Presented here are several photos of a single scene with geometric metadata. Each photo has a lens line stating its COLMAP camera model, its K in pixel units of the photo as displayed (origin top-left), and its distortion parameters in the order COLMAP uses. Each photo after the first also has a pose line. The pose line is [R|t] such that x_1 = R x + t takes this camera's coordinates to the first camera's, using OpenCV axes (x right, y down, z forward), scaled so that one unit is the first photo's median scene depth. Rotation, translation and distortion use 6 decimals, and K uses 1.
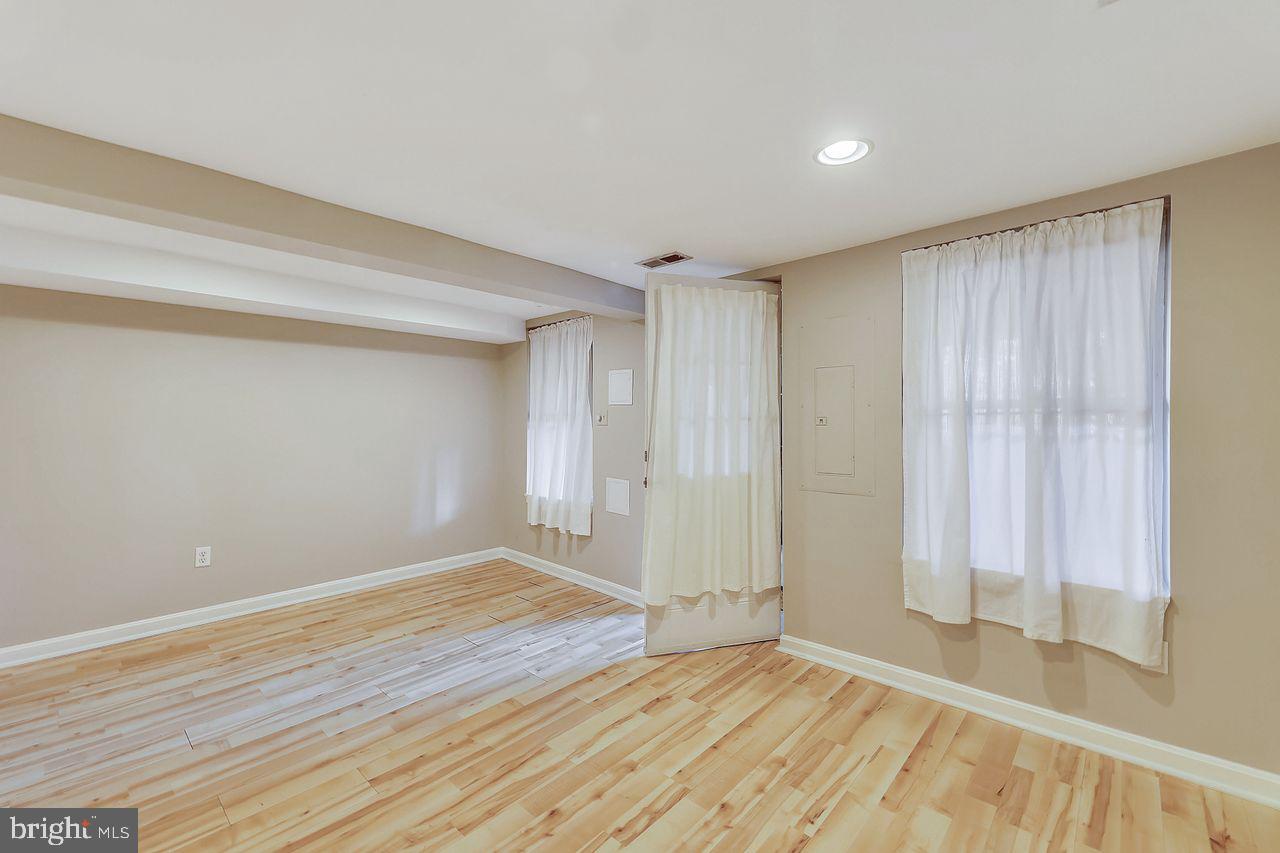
lens RADIAL K [[525.5, 0, 635.3], [0, 525.5, 423.4], [0, 0, 1]] dist [-0.002309, -0.000224]
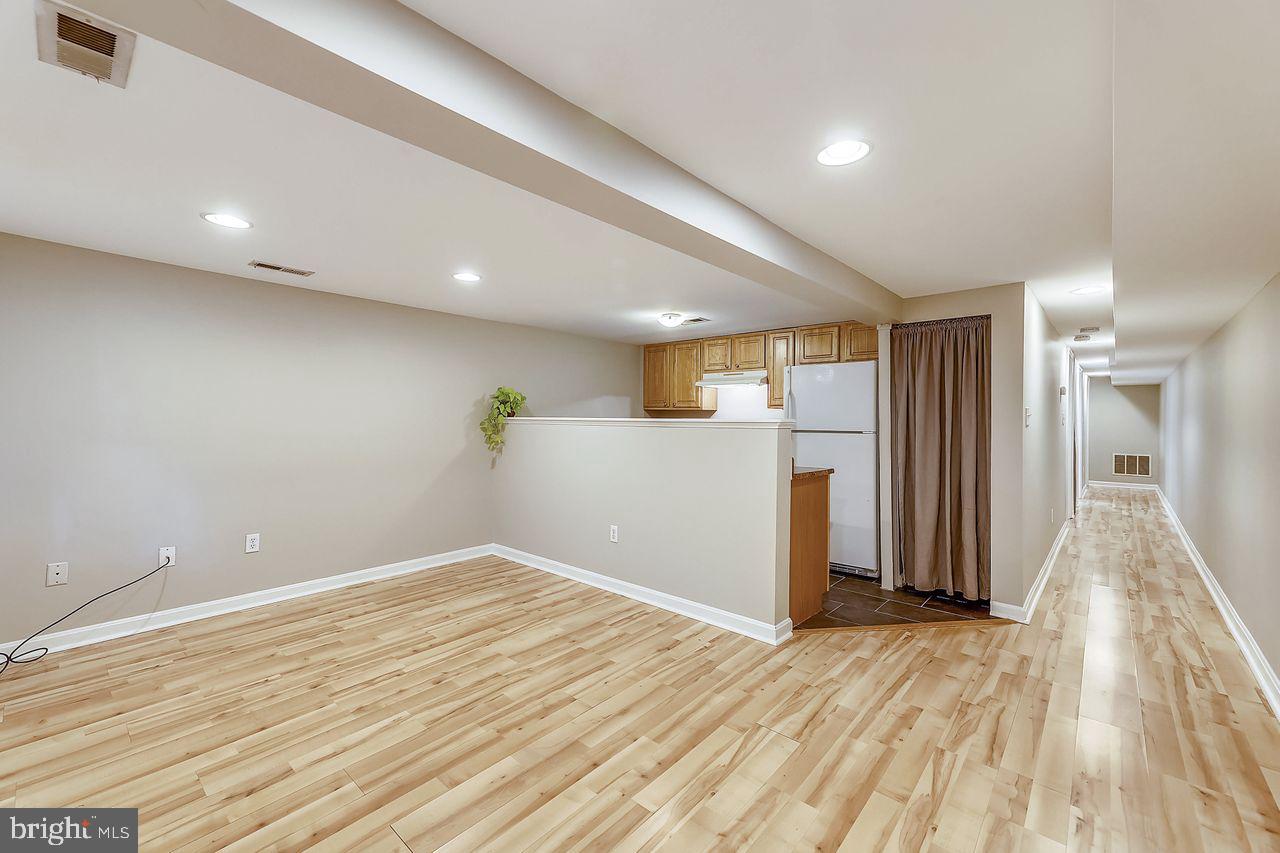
lens RADIAL K [[525.5, 0, 634.1], [0, 525.5, 420.0], [0, 0, 1]] dist [-0.002309, -0.000224]
pose [[-0.999860, -0.015351, -0.006603, -0.593201], [-0.015385, 0.999868, 0.005150, -0.006285], [0.006523, 0.005251, -0.999965, 2.142033]]
